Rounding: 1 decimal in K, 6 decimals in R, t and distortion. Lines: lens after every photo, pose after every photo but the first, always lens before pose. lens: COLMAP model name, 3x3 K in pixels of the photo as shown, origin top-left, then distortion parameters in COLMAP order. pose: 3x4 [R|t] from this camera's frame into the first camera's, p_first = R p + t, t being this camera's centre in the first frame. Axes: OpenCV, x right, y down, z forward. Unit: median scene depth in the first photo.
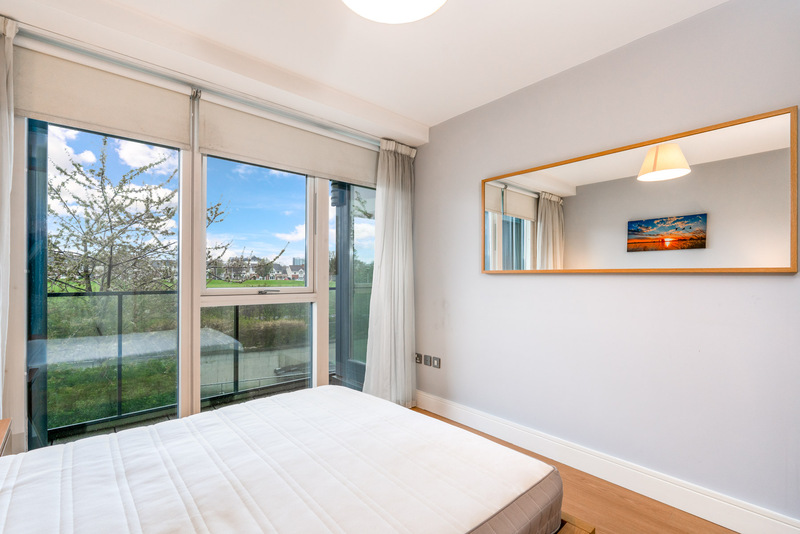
lens RADIAL K [[363.8, 0, 409.0], [0, 363.8, 274.0], [0, 0, 1]] dist [-0.001350, 0.000083]
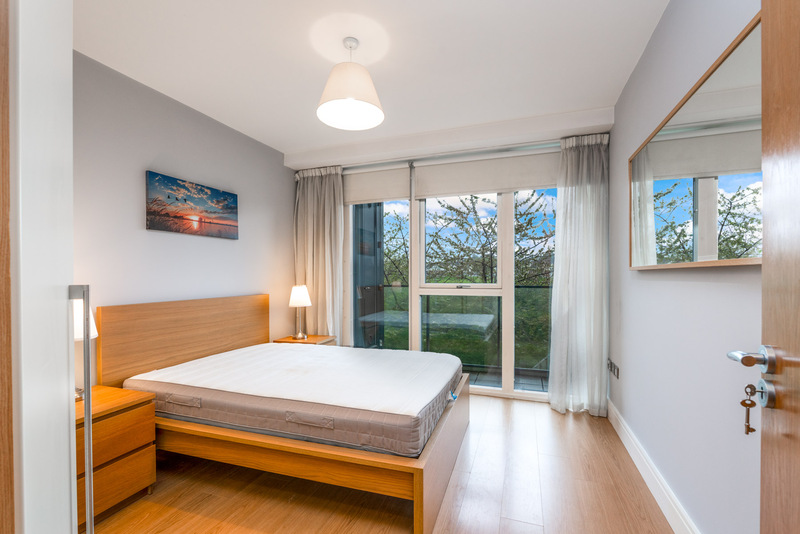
lens RADIAL K [[363.8, 0, 409.0], [0, 363.8, 274.0], [0, 0, 1]] dist [-0.001350, 0.000083]
pose [[0.490252, -0.008843, -0.871536, 0.236065], [0.015481, 0.999879, -0.001437, -0.000248], [0.871443, -0.012787, 0.490329, 0.050714]]
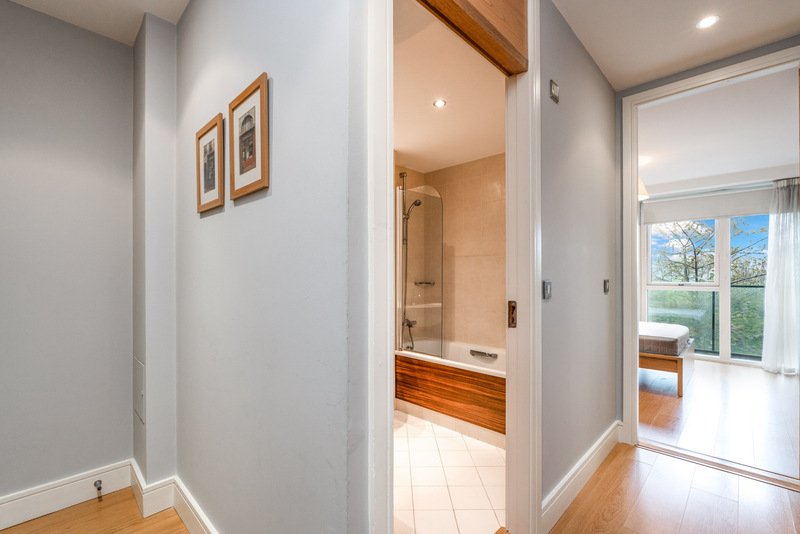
lens RADIAL K [[363.8, 0, 409.0], [0, 363.8, 274.0], [0, 0, 1]] dist [-0.001350, 0.000083]
pose [[0.087333, -0.007193, -0.996153, 0.493553], [0.007119, 0.999953, -0.006597, 0.000388], [0.996154, -0.006515, 0.087380, -0.233215]]
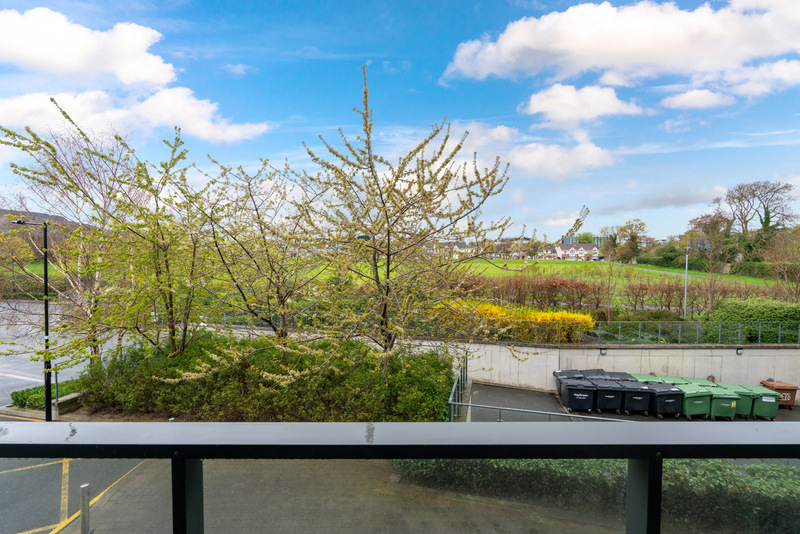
lens RADIAL K [[350.0, 0, 400.0], [0, 350.0, 267.0], [0, 0, 1]] dist [-0.008665, -0.000167]
pose [[0.743585, 0.019792, -0.668348, -0.201555], [0.011041, 0.999062, 0.041869, -0.029589], [0.668550, -0.038513, 0.742669, 0.356060]]
